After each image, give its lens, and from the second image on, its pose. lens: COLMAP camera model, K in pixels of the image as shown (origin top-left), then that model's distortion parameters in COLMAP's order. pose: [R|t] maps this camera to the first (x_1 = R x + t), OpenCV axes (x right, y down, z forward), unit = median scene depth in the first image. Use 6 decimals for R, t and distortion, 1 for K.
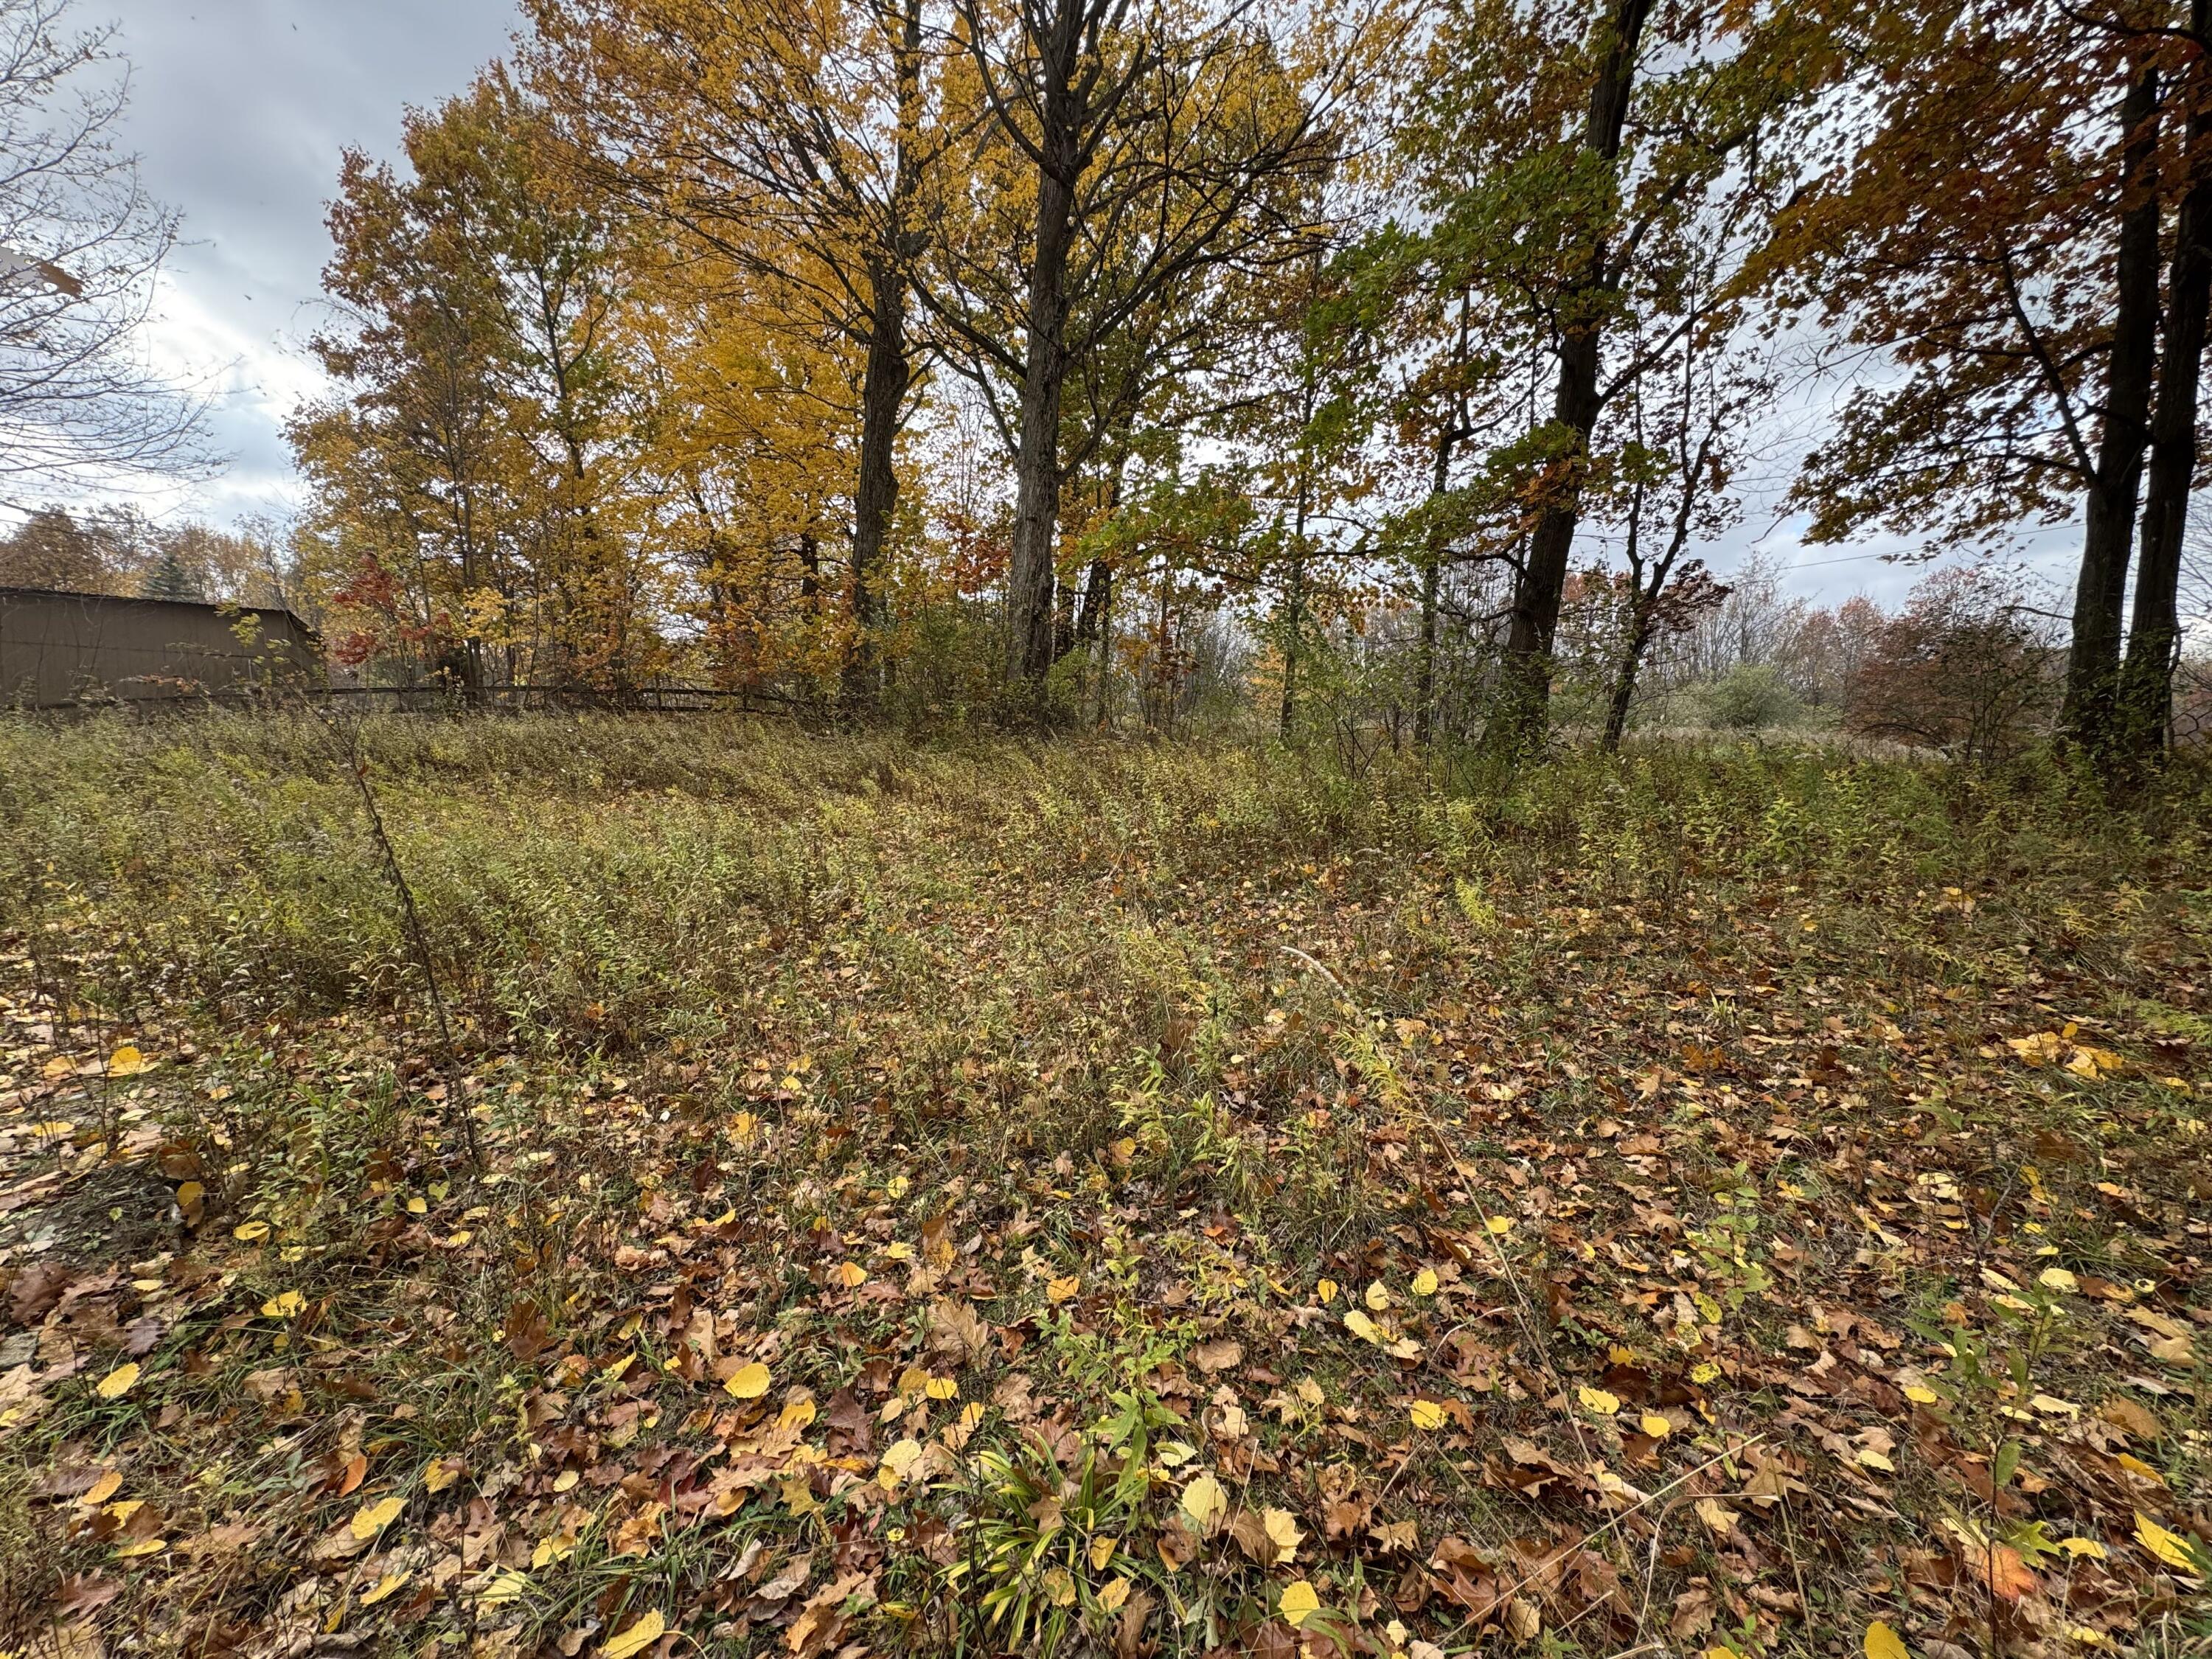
lens RADIAL K [[869.2, 0, 1106.0], [0, 869.2, 829.5], [0, 0, 1]] dist [-0.001364, 0.000416]
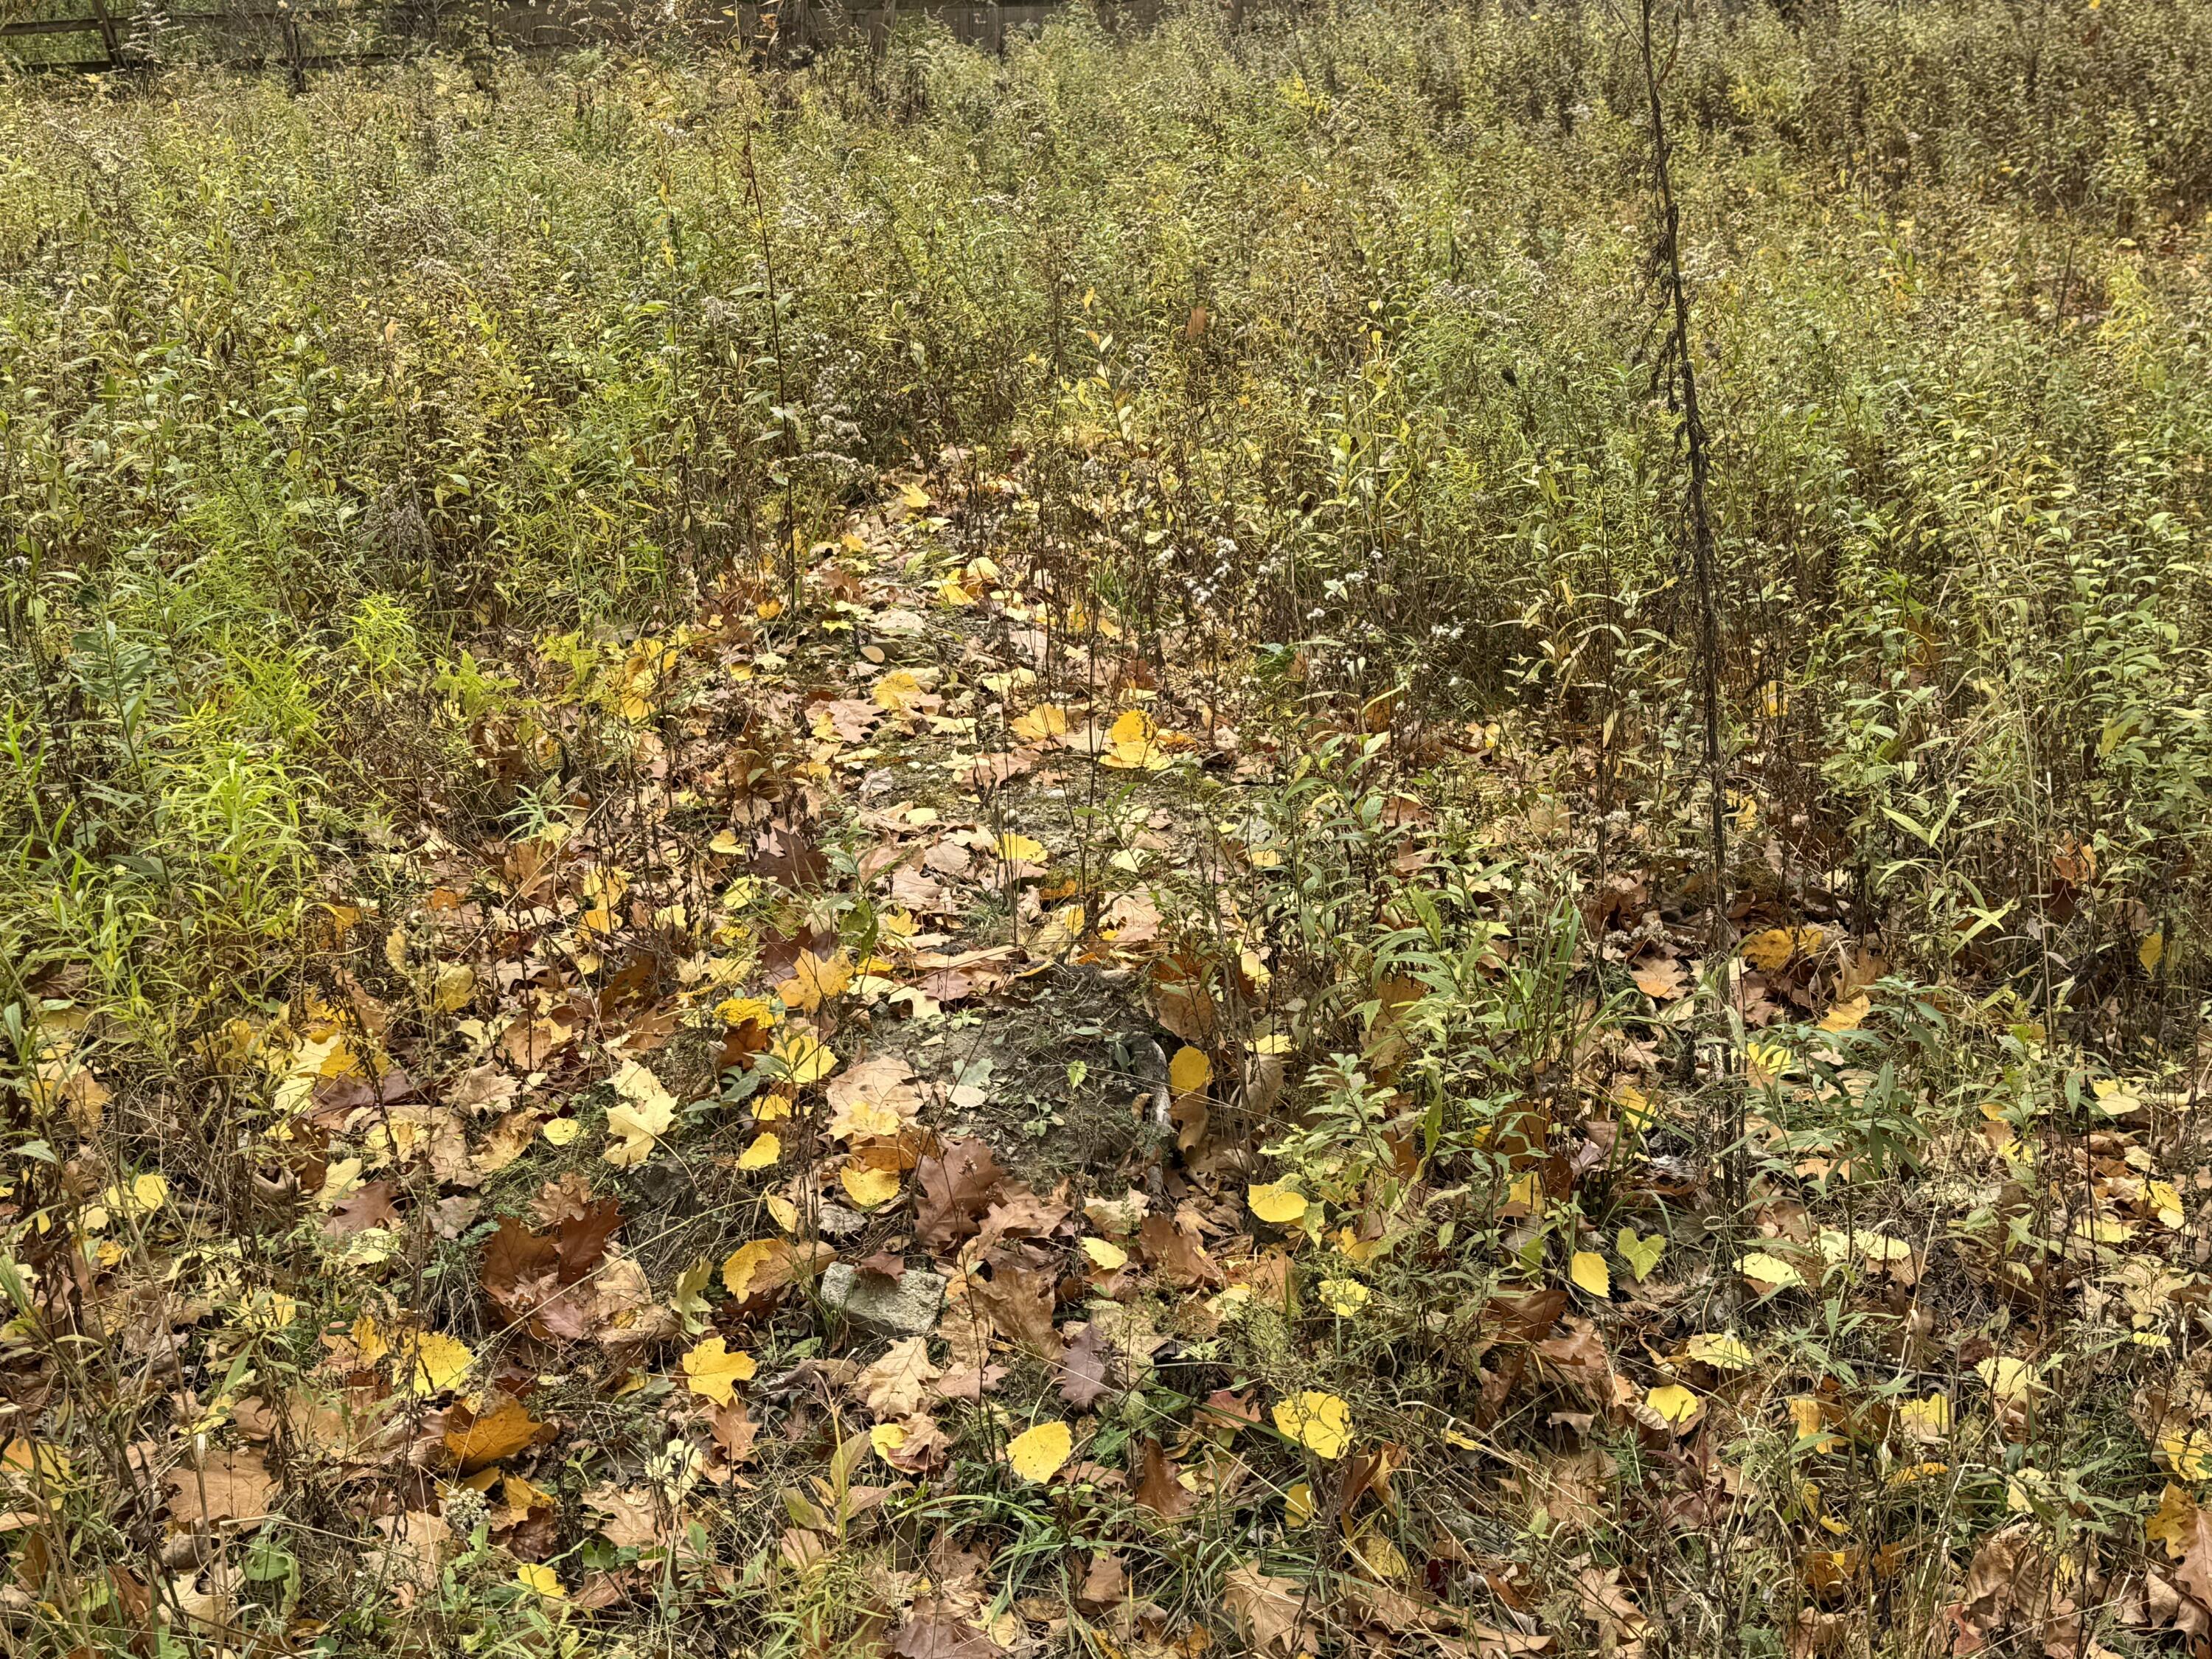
lens RADIAL K [[2532.7, 0, 1106.0], [0, 2532.7, 829.5], [0, 0, 1]] dist [0.099001, 0.019880]
pose [[0.633052, 0.220084, -0.742165, -0.156683], [-0.080568, 0.972259, 0.219594, 0.023232], [0.769905, -0.079219, 0.633222, 0.163841]]
